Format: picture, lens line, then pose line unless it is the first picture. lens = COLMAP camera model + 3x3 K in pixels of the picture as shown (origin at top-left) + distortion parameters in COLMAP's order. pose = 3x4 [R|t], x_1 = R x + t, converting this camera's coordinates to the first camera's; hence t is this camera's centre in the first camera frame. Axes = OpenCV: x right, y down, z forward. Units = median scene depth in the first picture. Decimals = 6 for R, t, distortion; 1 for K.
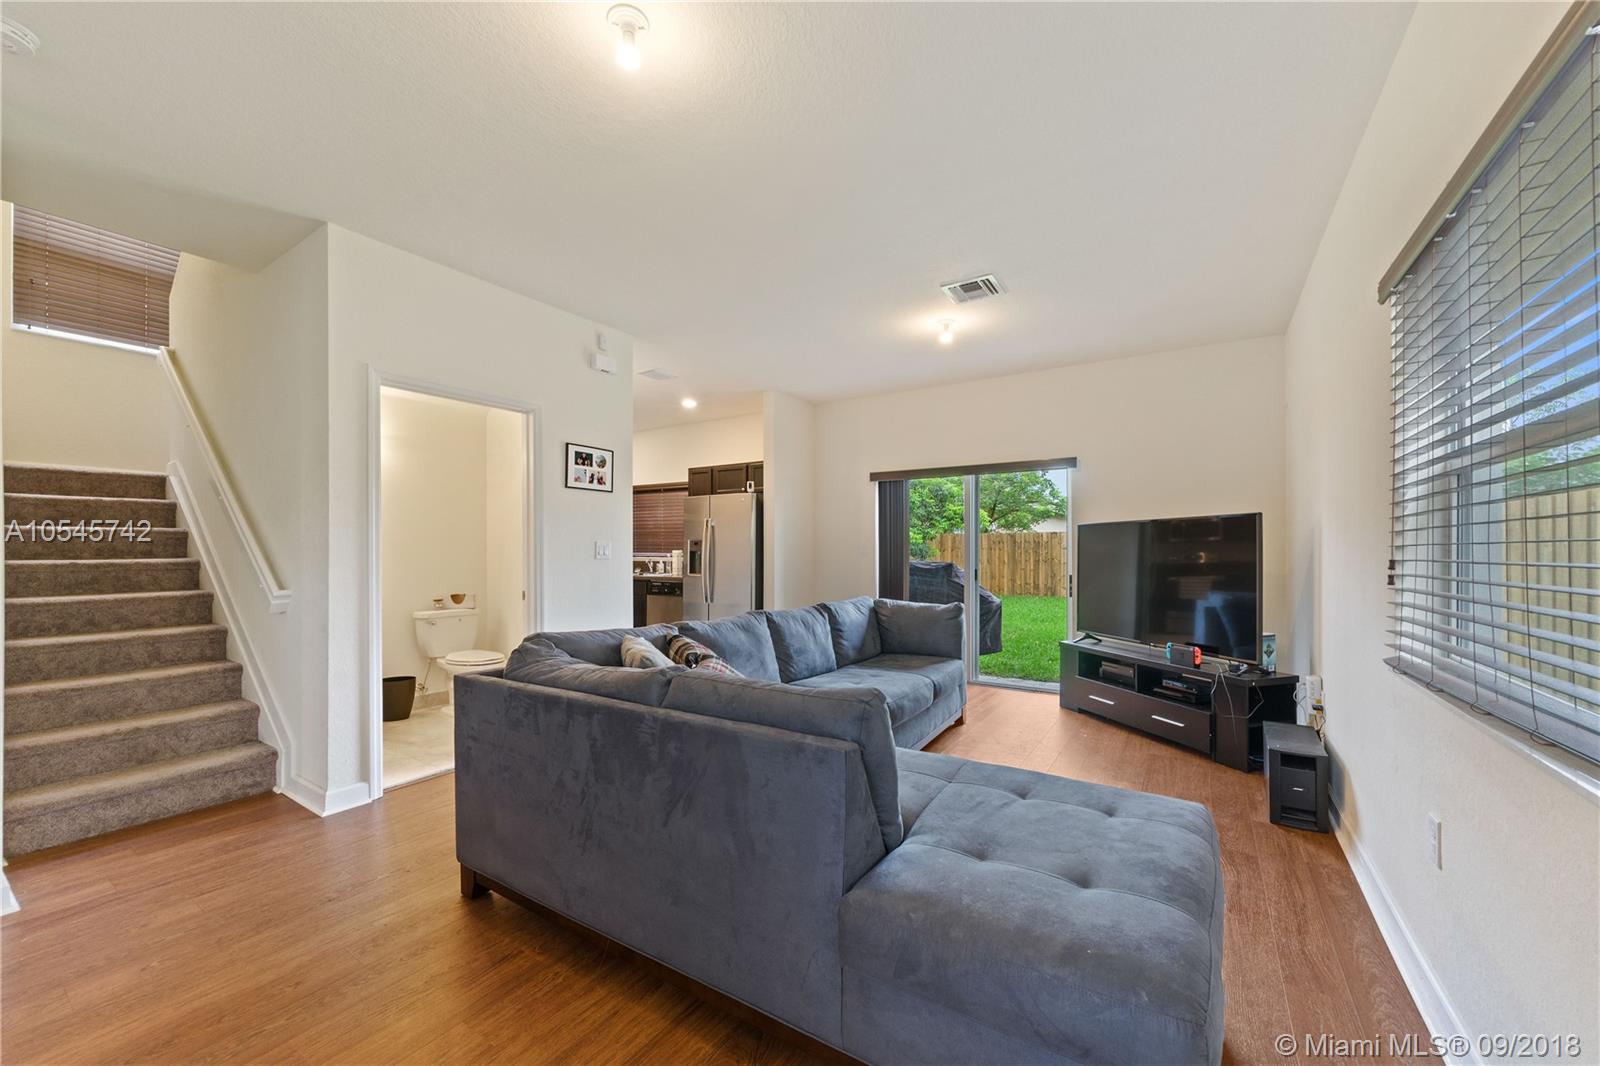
lens RADIAL K [[610.8, 0, 798.2], [0, 610.8, 543.9], [0, 0, 1]] dist [-0.001938, 0.000120]
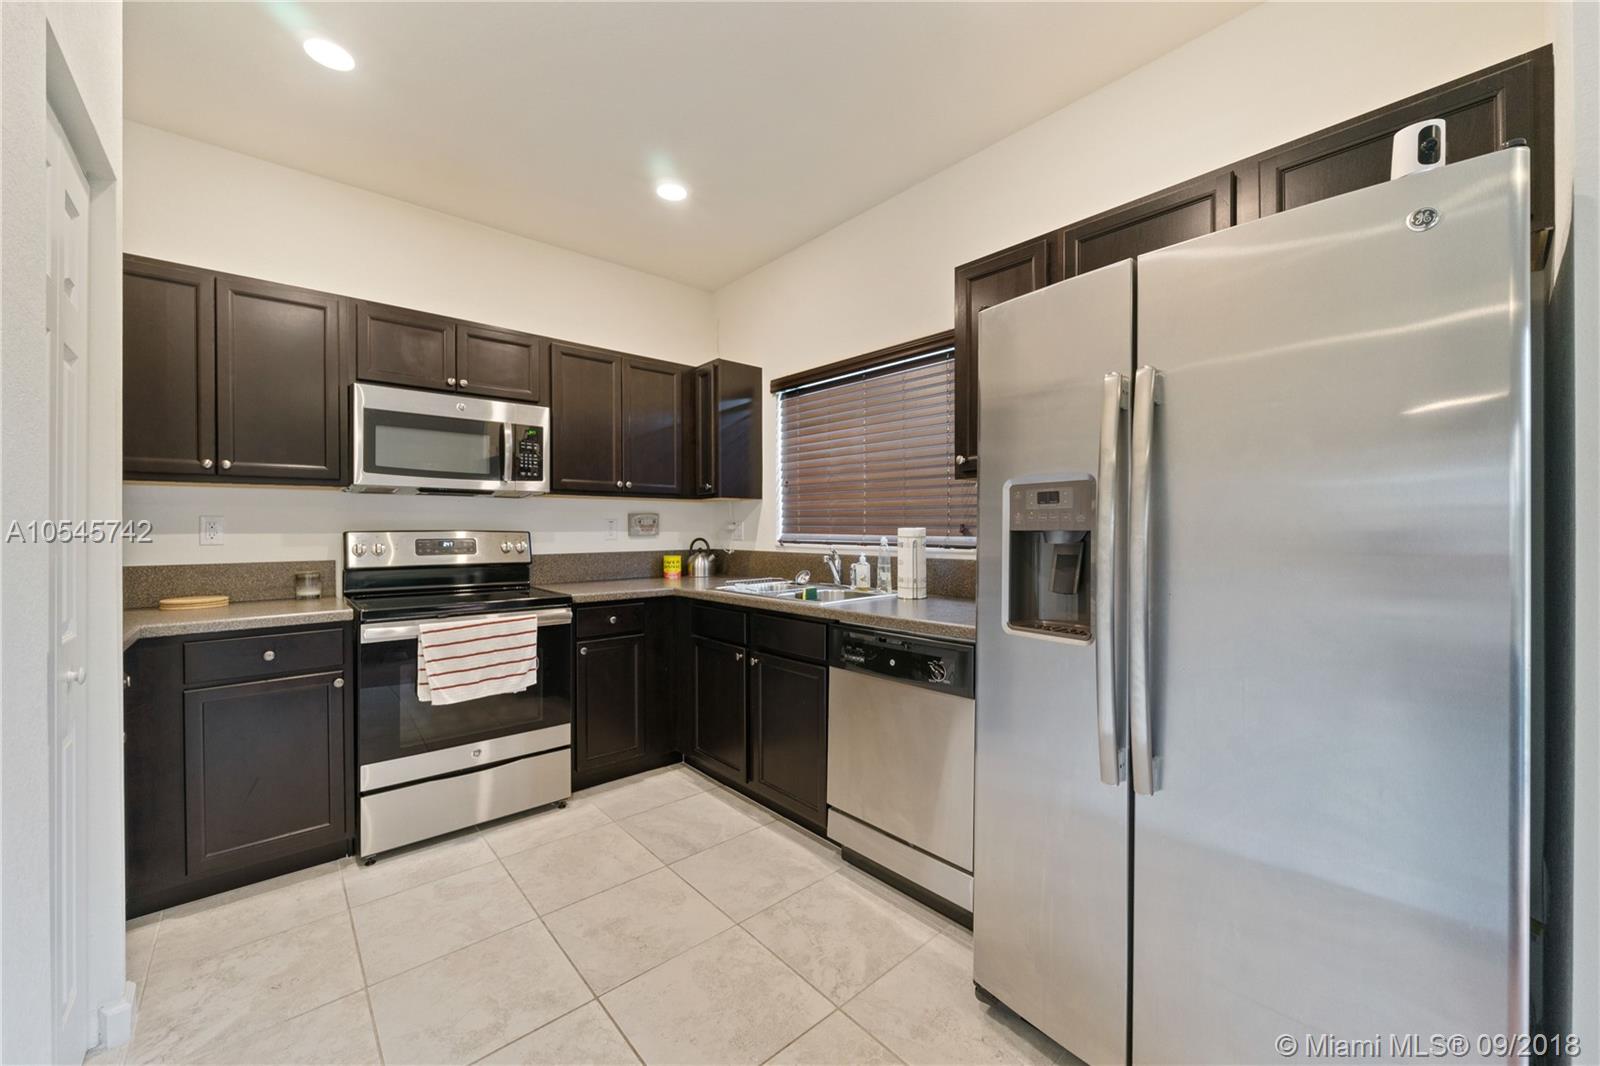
lens RADIAL K [[610.8, 0, 797.1], [0, 610.8, 527.1], [0, 0, 1]] dist [-0.001938, 0.000120]
pose [[0.961434, -0.002531, -0.275024, -0.165313], [0.004937, 0.999955, 0.008057, 0.007387], [0.274992, -0.009104, 0.961404, 0.649342]]
